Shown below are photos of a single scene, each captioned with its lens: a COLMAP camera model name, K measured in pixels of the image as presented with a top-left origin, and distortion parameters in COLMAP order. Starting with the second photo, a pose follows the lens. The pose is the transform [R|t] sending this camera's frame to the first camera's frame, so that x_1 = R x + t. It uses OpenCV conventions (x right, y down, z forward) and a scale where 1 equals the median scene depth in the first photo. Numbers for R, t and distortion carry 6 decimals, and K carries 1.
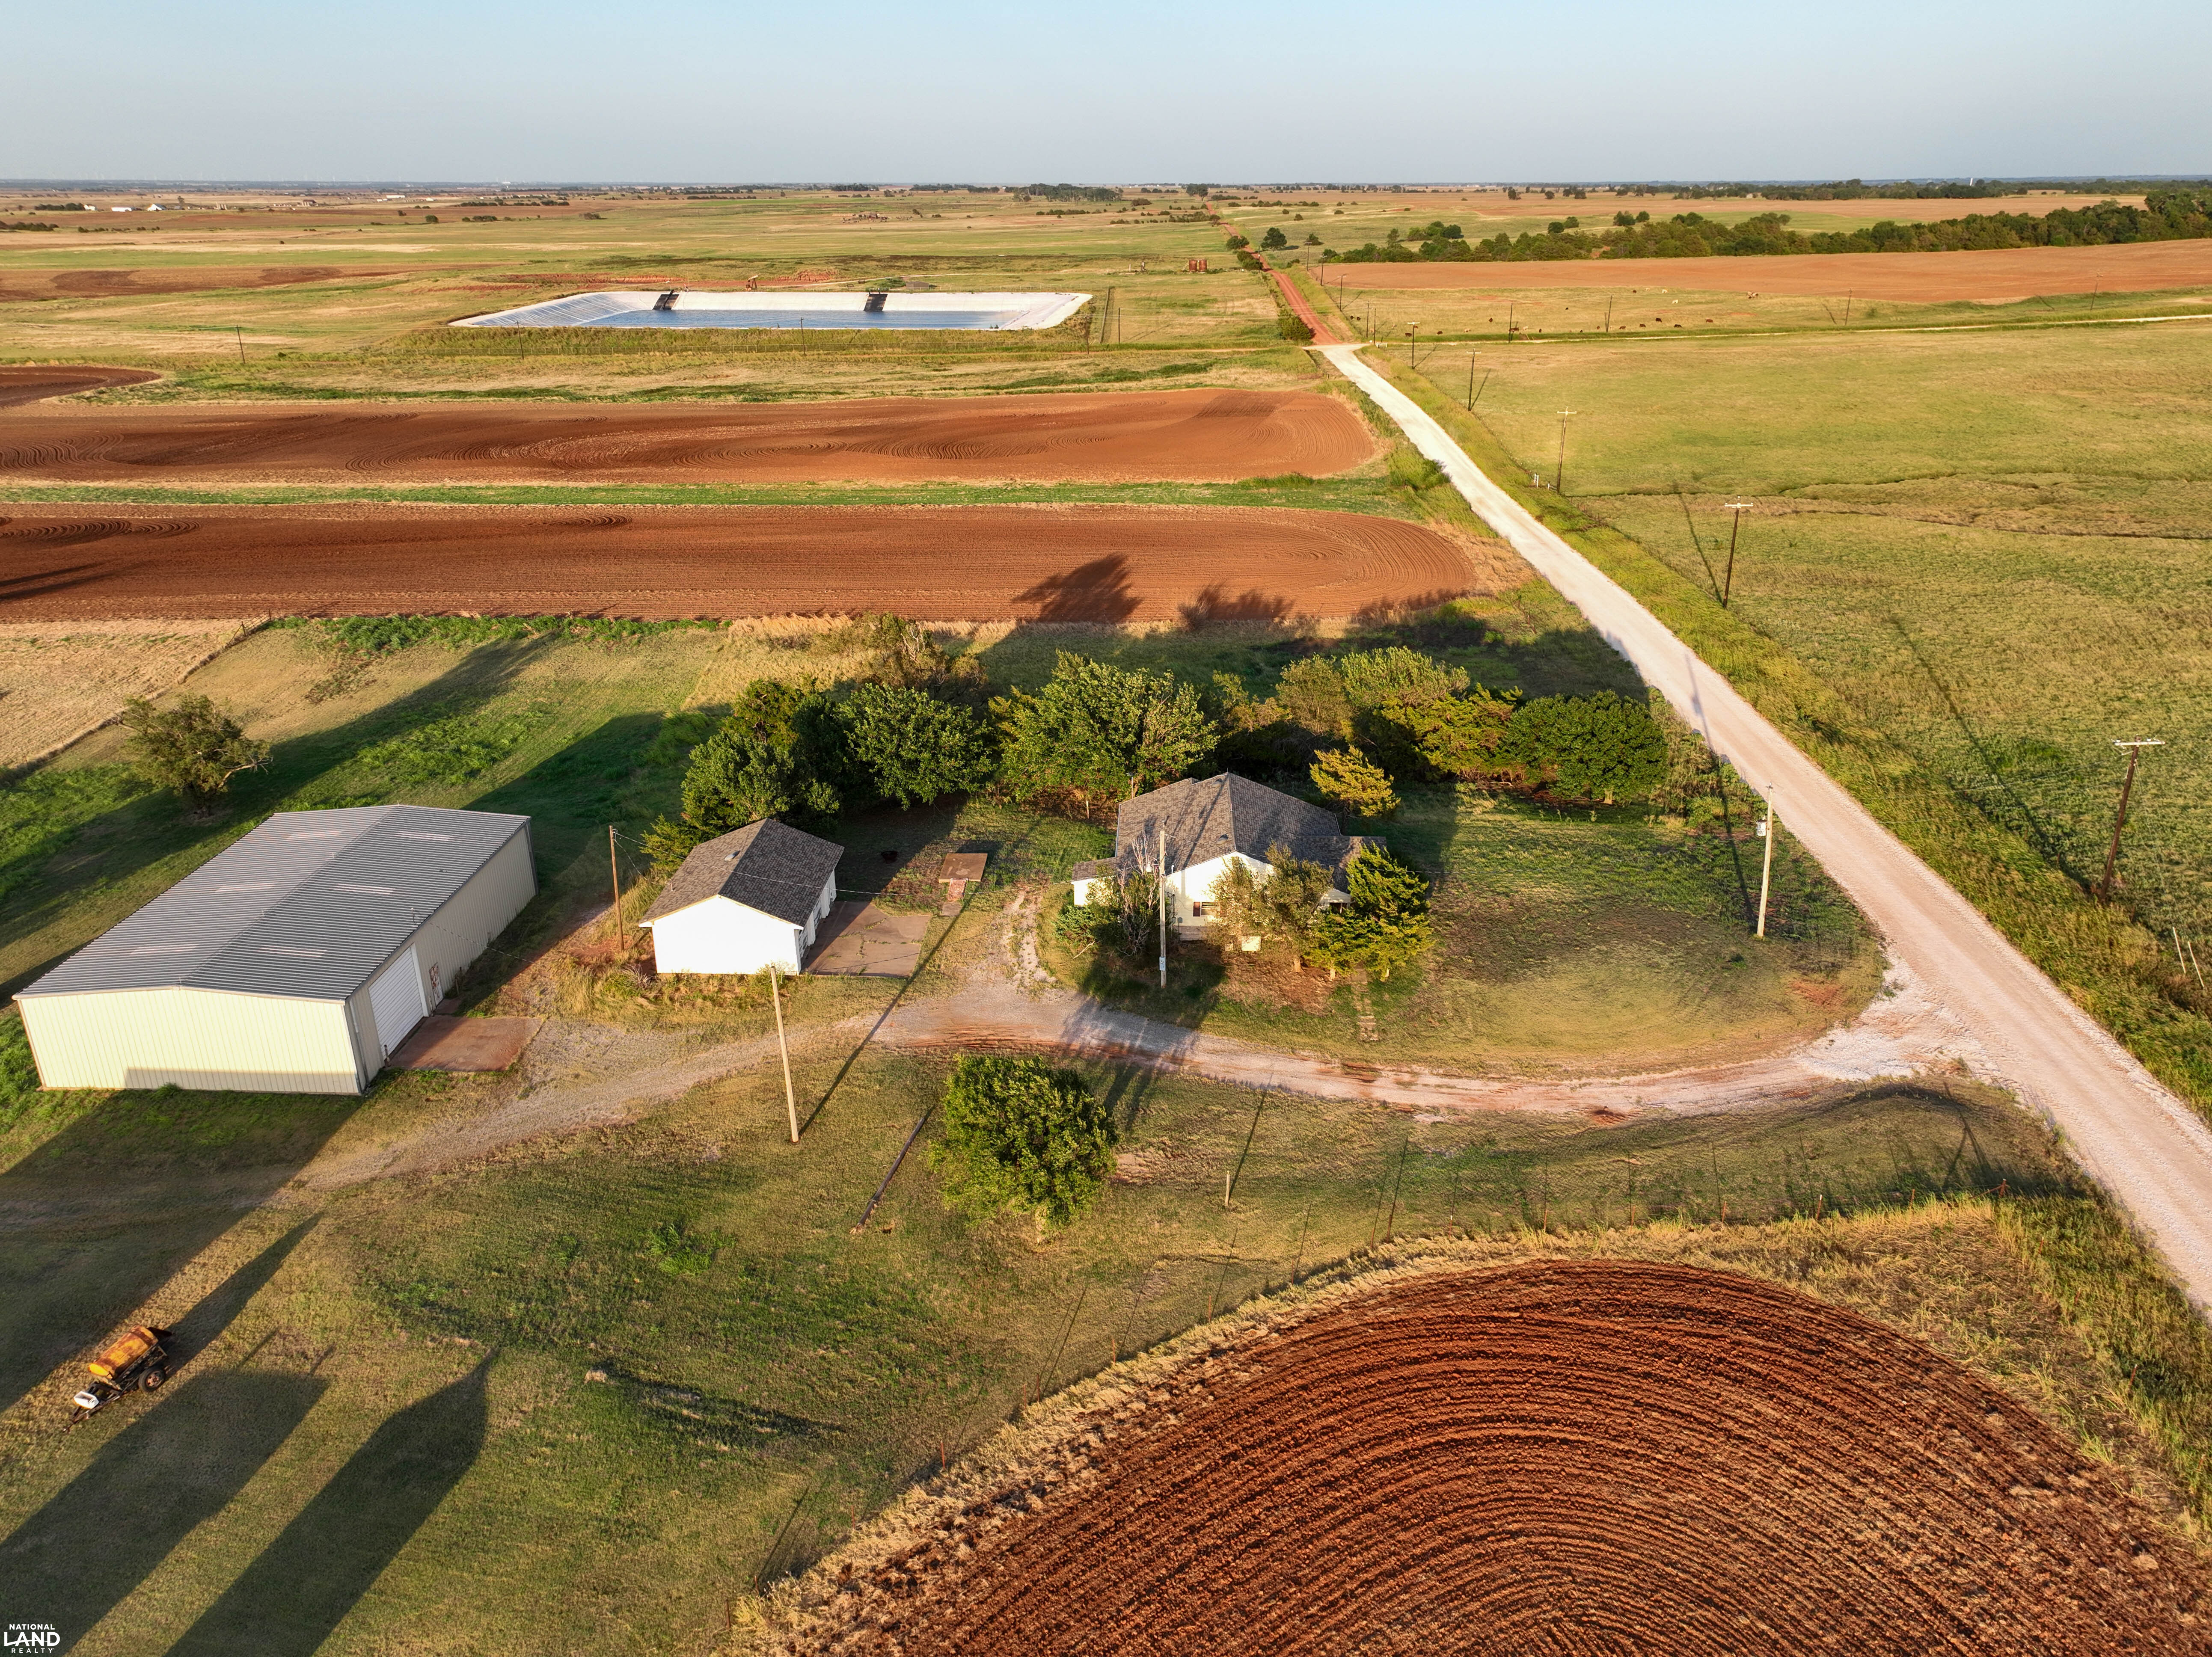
lens RADIAL K [[1561.2, 0, 1118.5], [0, 1561.2, 827.6], [0, 0, 1]] dist [0.003816, 0.000737]
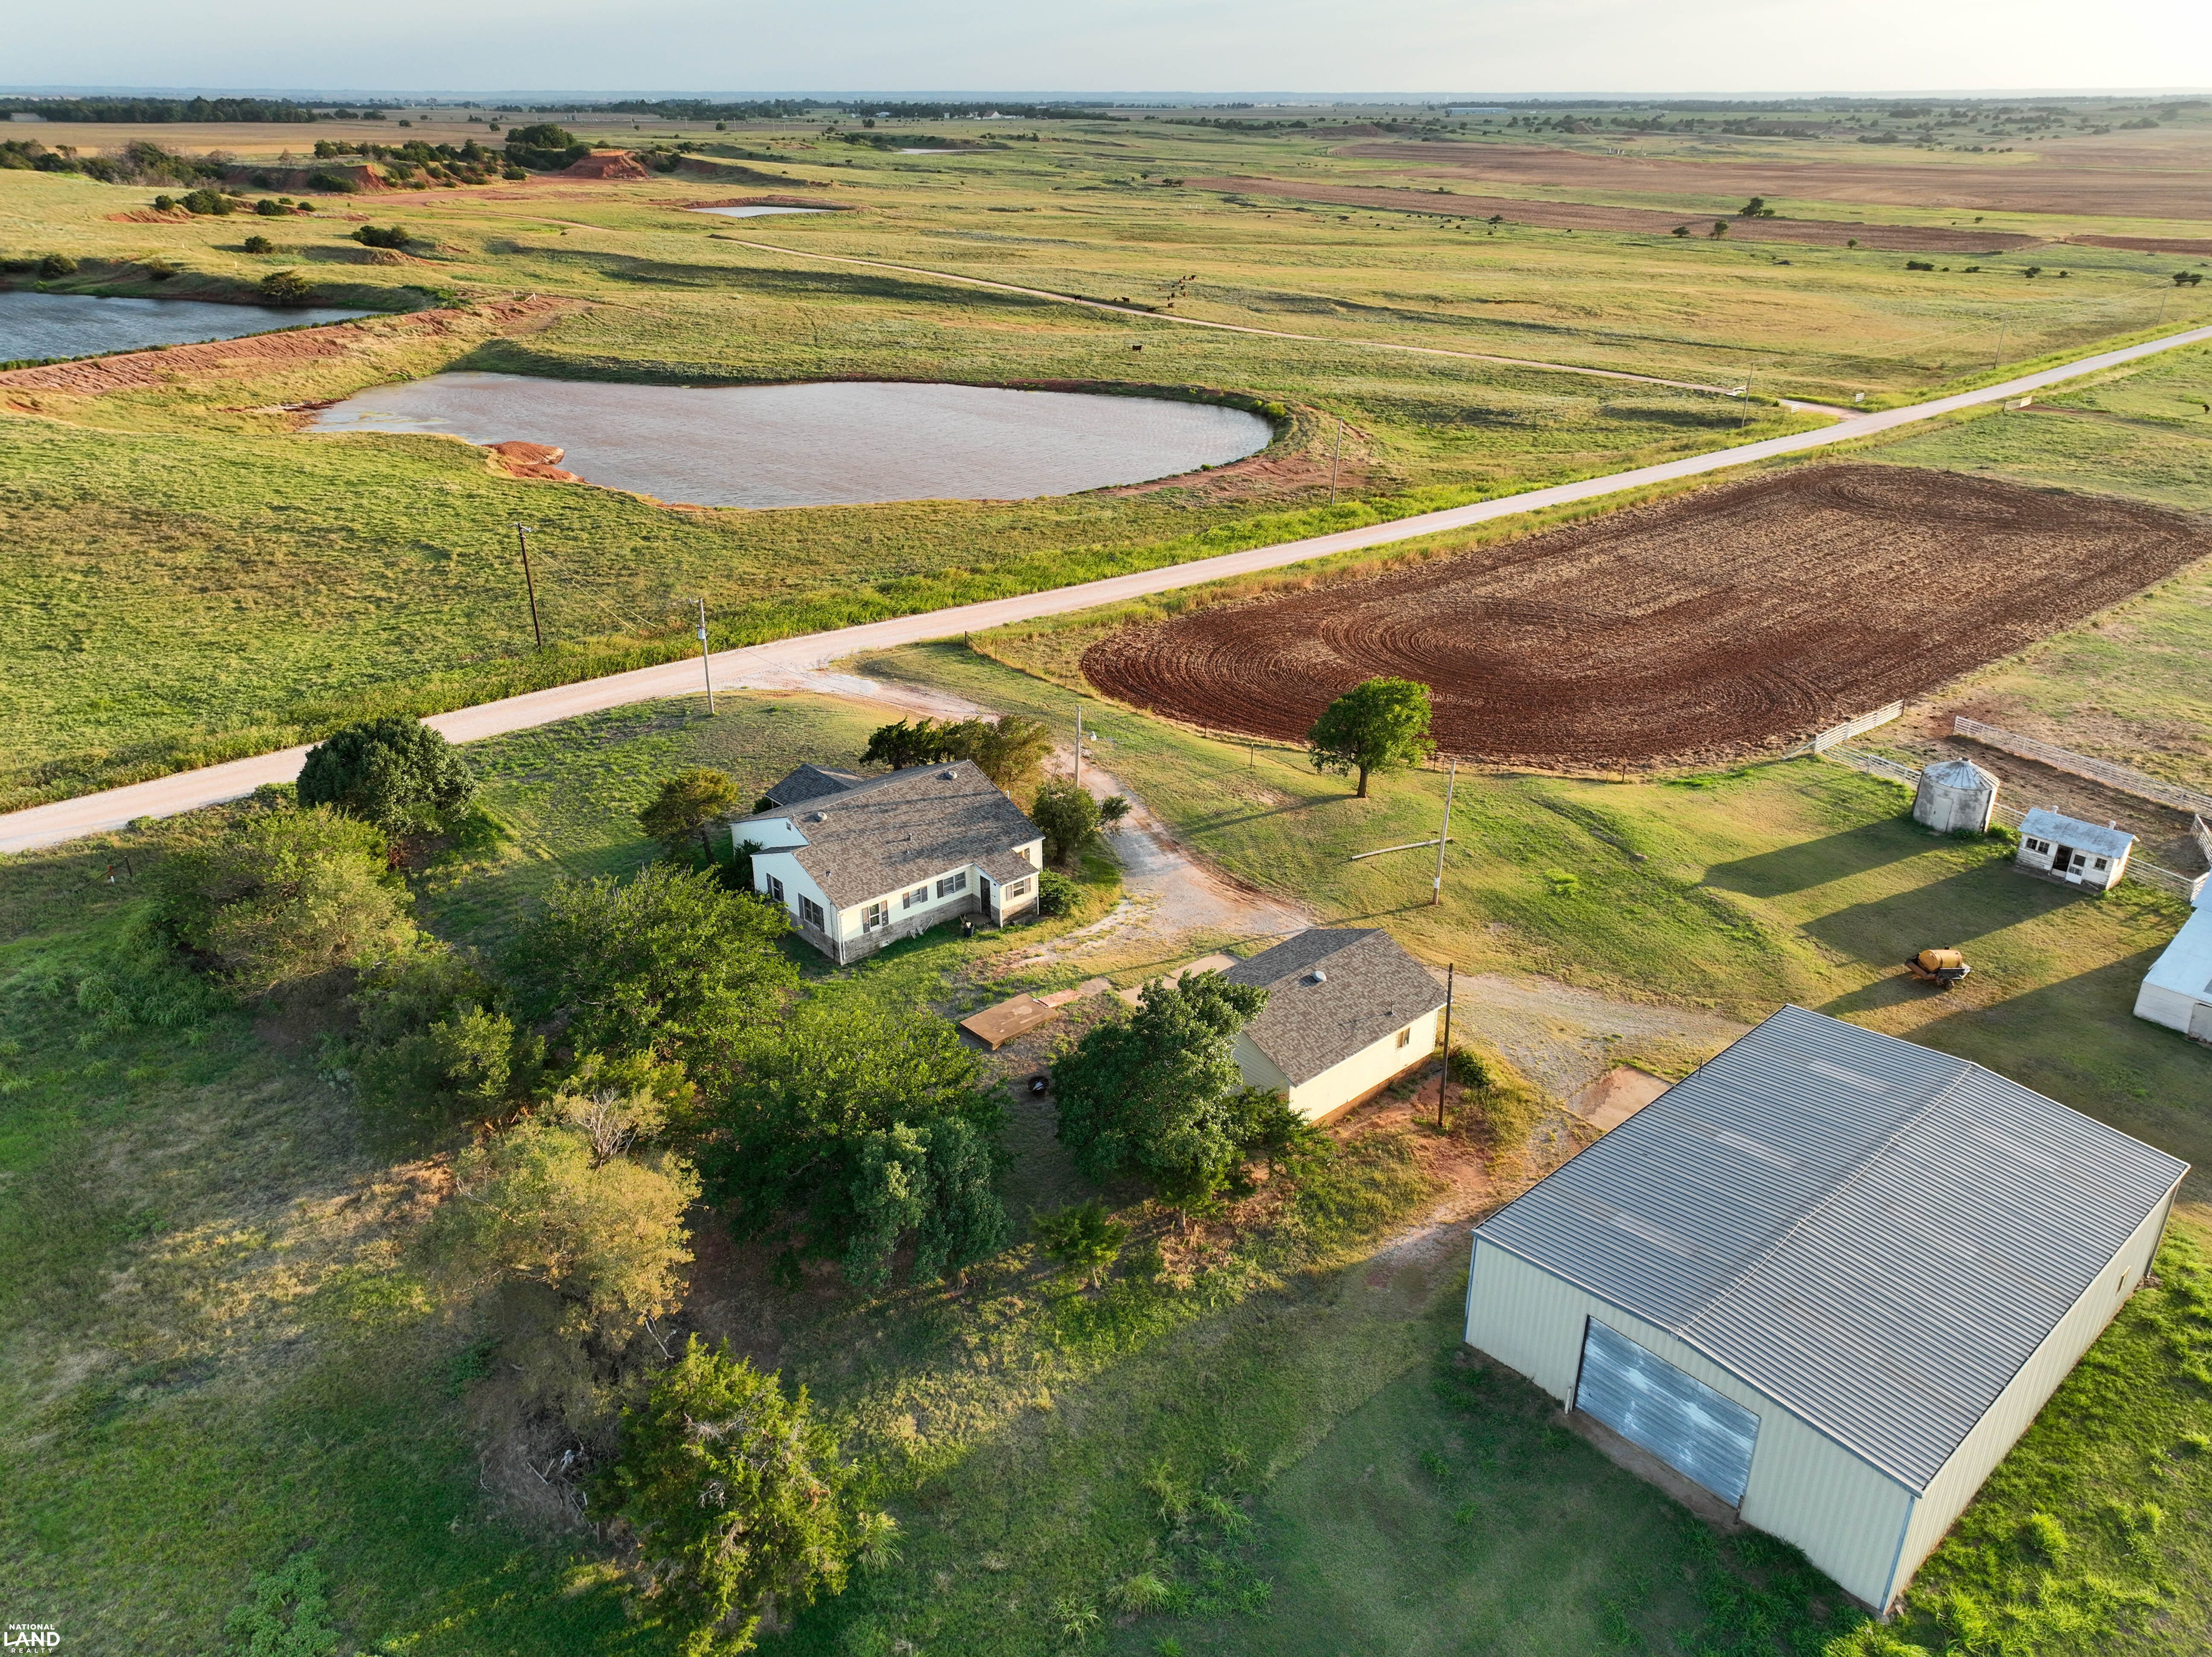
lens RADIAL K [[1561.2, 0, 1118.5], [0, 1561.2, 827.6], [0, 0, 1]] dist [0.003816, 0.000737]
pose [[-0.707330, -0.295429, 0.642188, -0.772687], [0.267191, 0.729341, 0.629818, -0.663685], [-0.654441, 0.617076, -0.436949, 1.592675]]
